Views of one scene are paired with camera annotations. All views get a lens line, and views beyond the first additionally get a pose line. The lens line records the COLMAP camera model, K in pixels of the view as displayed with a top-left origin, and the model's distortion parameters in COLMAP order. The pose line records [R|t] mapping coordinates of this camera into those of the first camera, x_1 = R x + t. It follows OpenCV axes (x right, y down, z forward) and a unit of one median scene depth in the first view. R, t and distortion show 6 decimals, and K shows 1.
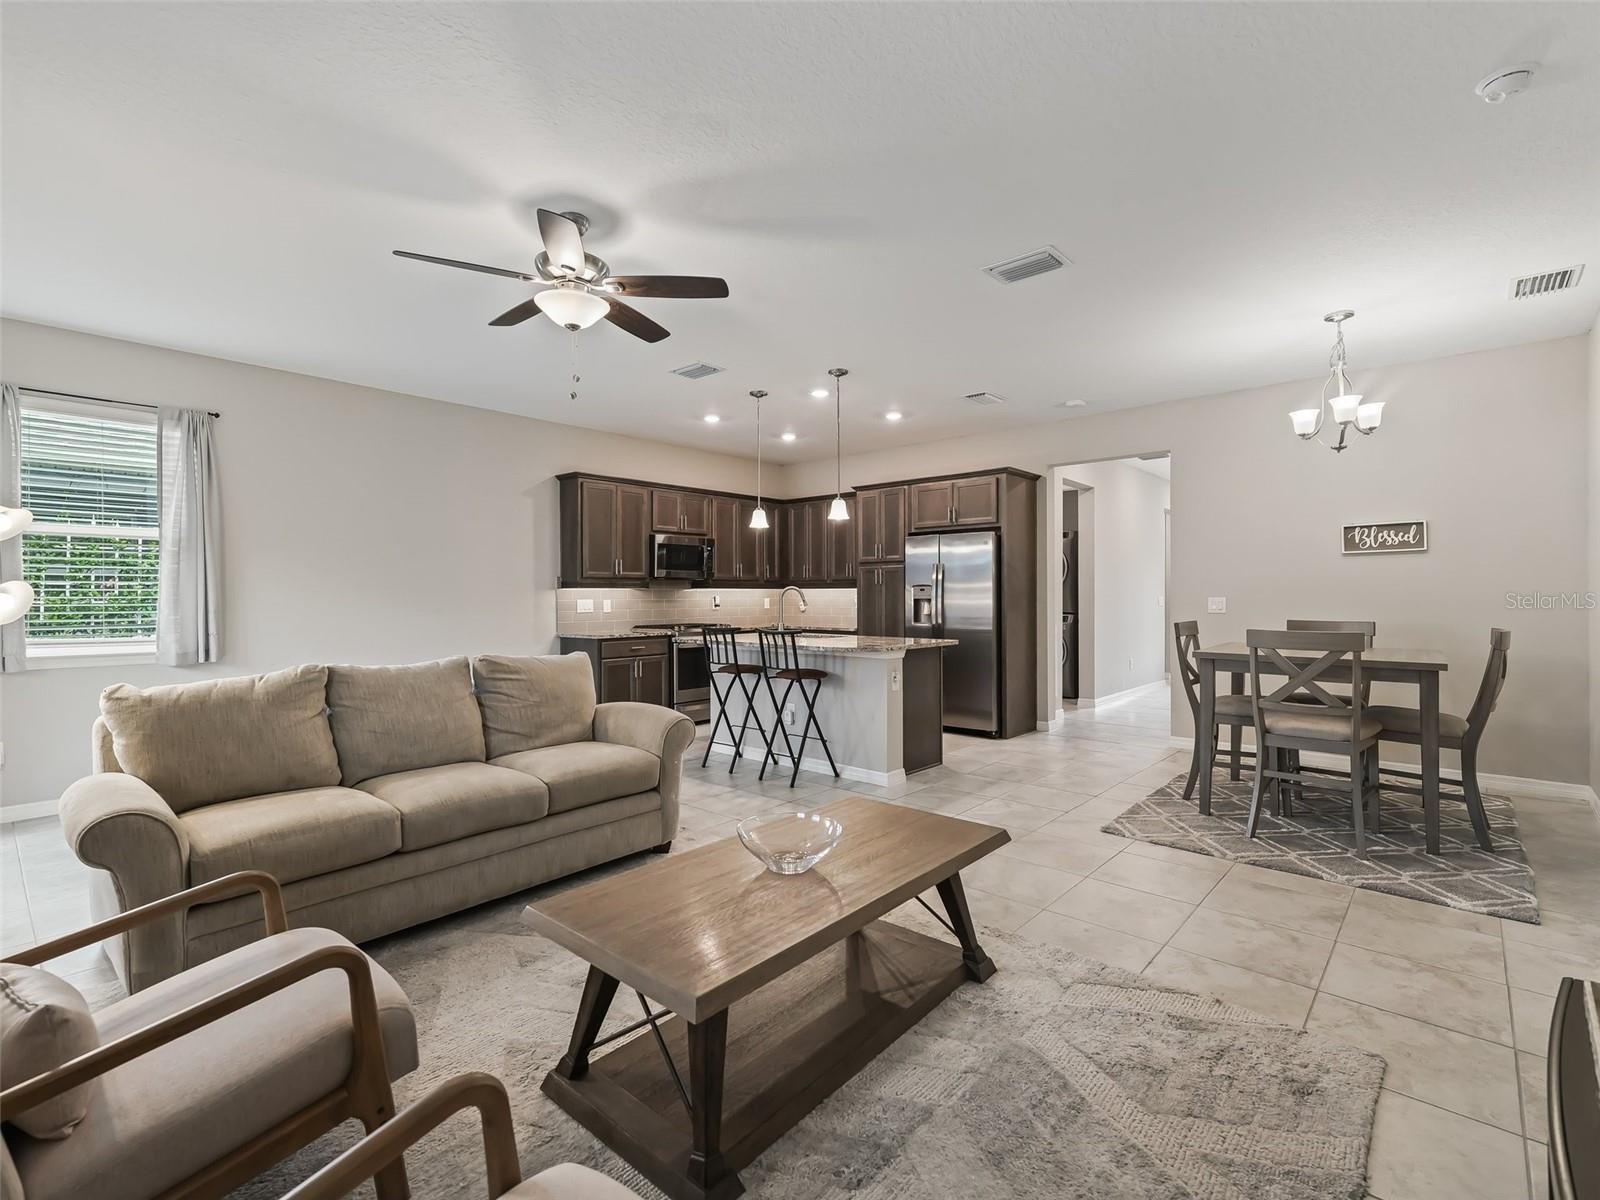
lens RADIAL K [[729.1, 0, 805.2], [0, 729.1, 600.2], [0, 0, 1]] dist [0.026061, -0.011911]
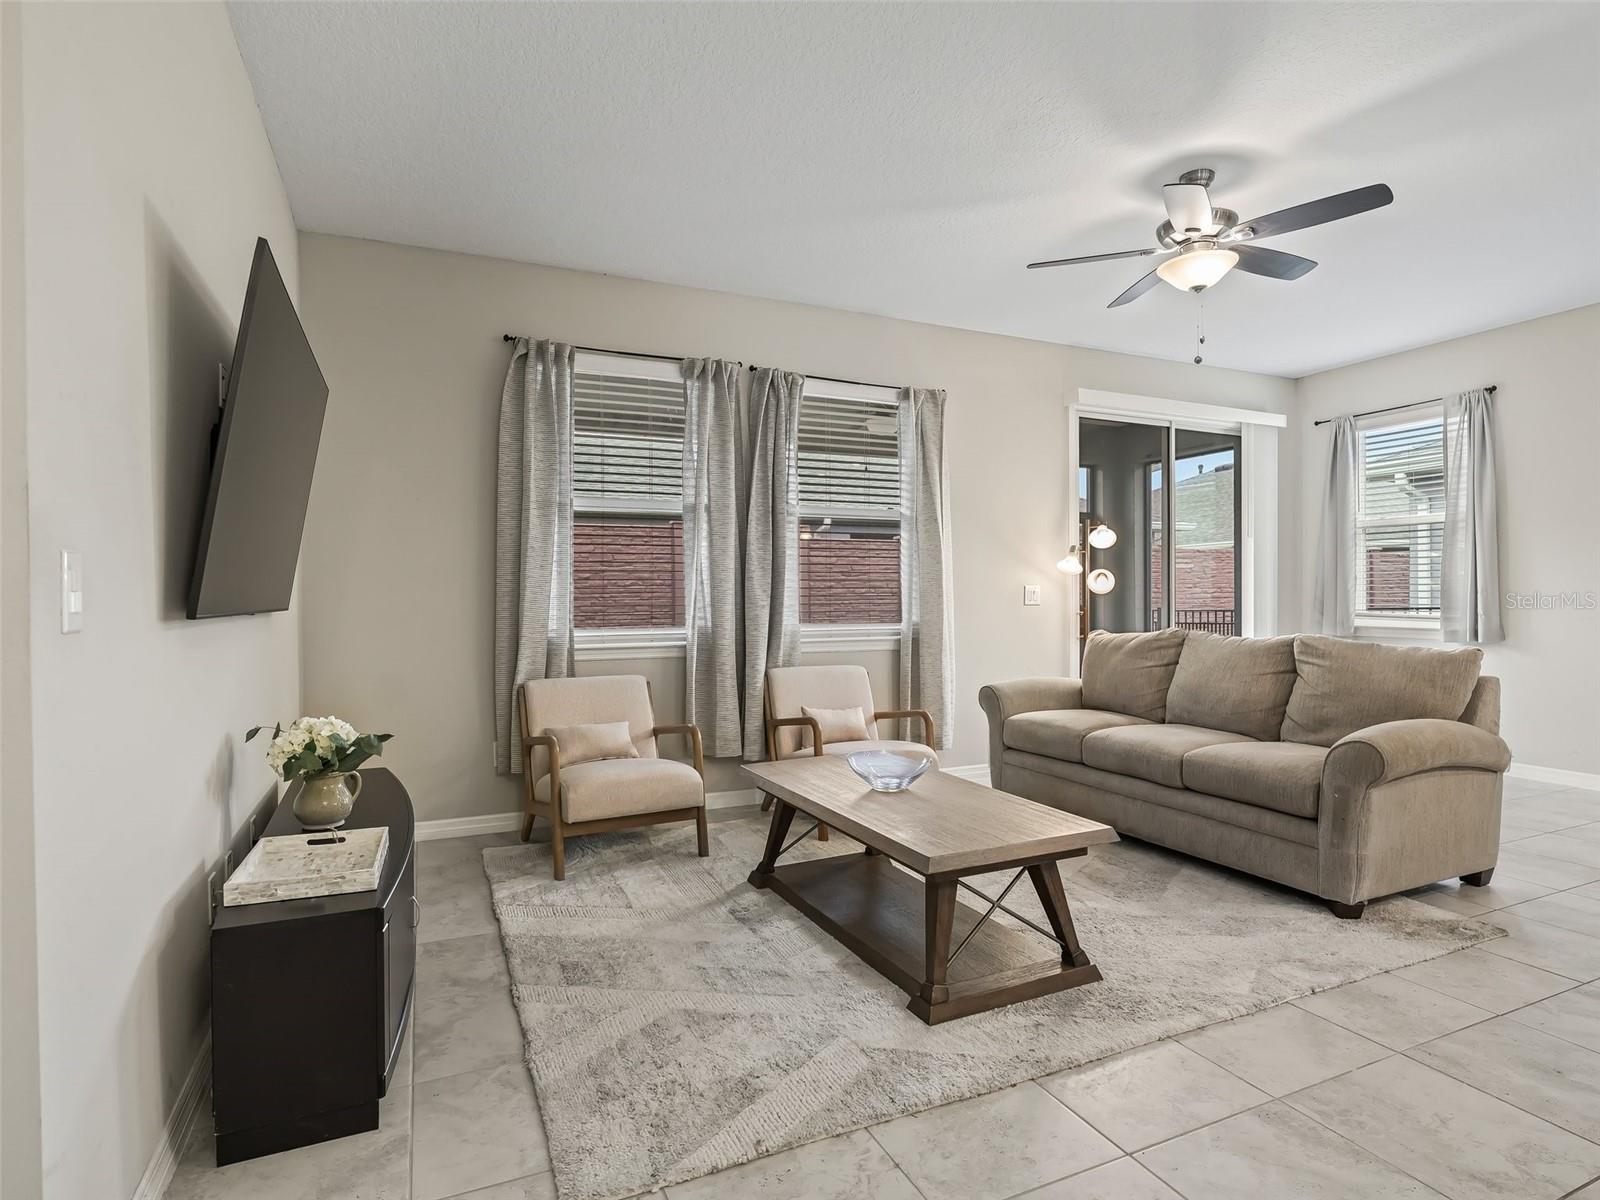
lens RADIAL K [[842.4, 0, 794.5], [0, 842.4, 604.0], [0, 0, 1]] dist [-0.000601, -0.000148]
pose [[-0.408672, 0.010120, -0.912625, 0.558169], [0.003356, 0.999948, 0.009585, 0.017074], [0.912675, 0.000855, -0.408685, 0.601285]]
